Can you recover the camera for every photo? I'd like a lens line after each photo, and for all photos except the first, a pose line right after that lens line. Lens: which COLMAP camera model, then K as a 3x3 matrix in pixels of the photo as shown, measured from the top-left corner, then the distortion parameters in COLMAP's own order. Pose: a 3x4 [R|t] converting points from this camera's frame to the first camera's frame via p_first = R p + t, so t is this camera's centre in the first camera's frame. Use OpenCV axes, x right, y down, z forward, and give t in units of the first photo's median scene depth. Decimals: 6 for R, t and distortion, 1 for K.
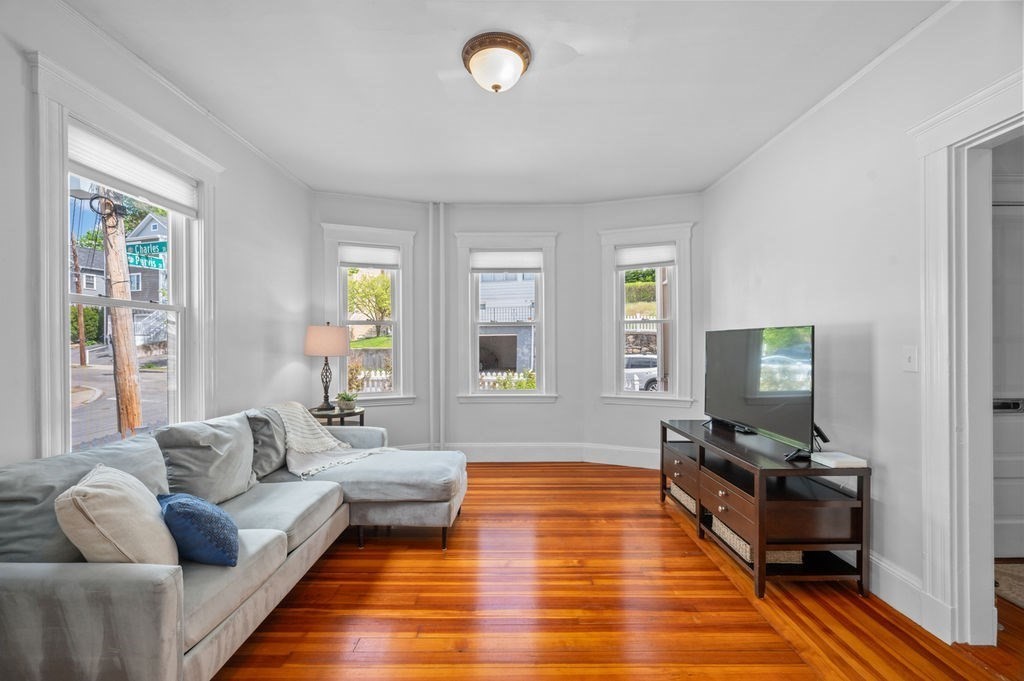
lens RADIAL K [[422.3, 0, 516.0], [0, 422.3, 343.1], [0, 0, 1]] dist [-0.000116, -0.000073]
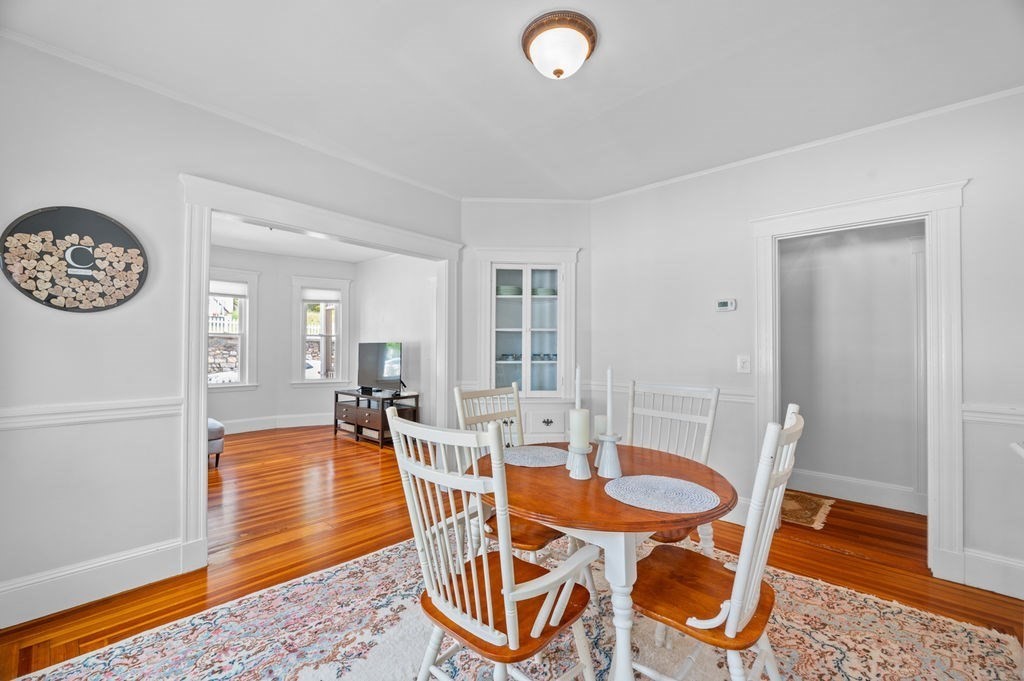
lens RADIAL K [[422.3, 0, 503.1], [0, 422.3, 344.4], [0, 0, 1]] dist [-0.000116, -0.000073]
pose [[0.706564, 0.012644, 0.707536, -0.451130], [-0.005537, 0.999909, -0.012339, -0.000141], [-0.707627, 0.004801, 0.706570, -0.835984]]
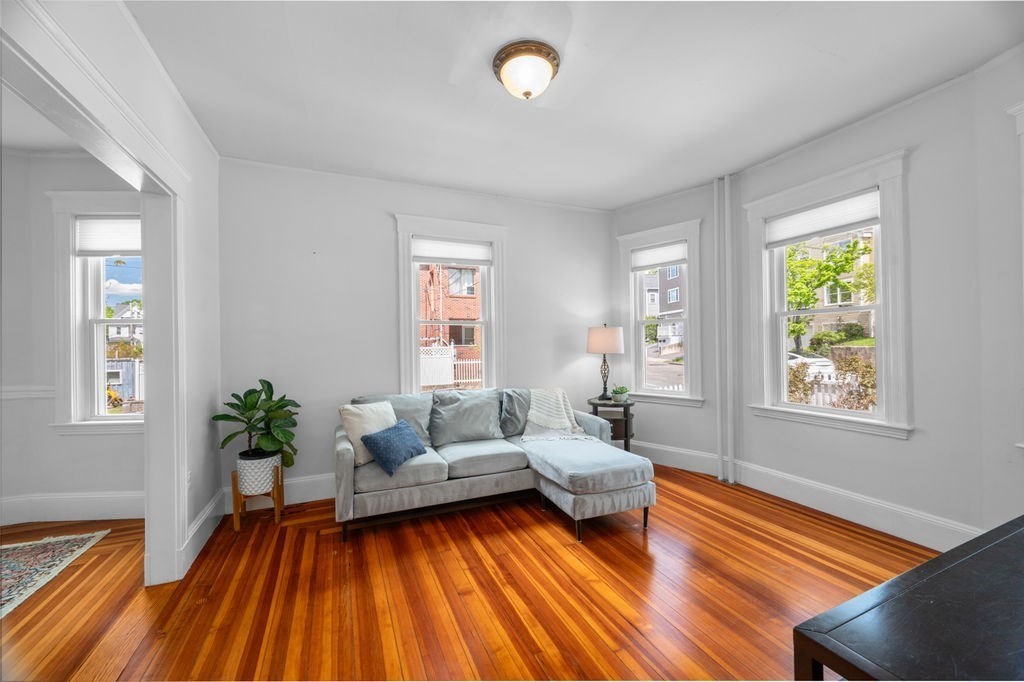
lens RADIAL K [[412.1, 0, 510.5], [0, 412.1, 343.0], [0, 0, 1]] dist [0.006819, -0.000219]
pose [[0.380408, -0.005308, -0.924804, 0.560525], [0.010722, 0.999942, -0.001329, 0.001449], [0.924757, -0.009410, 0.380443, 0.368912]]
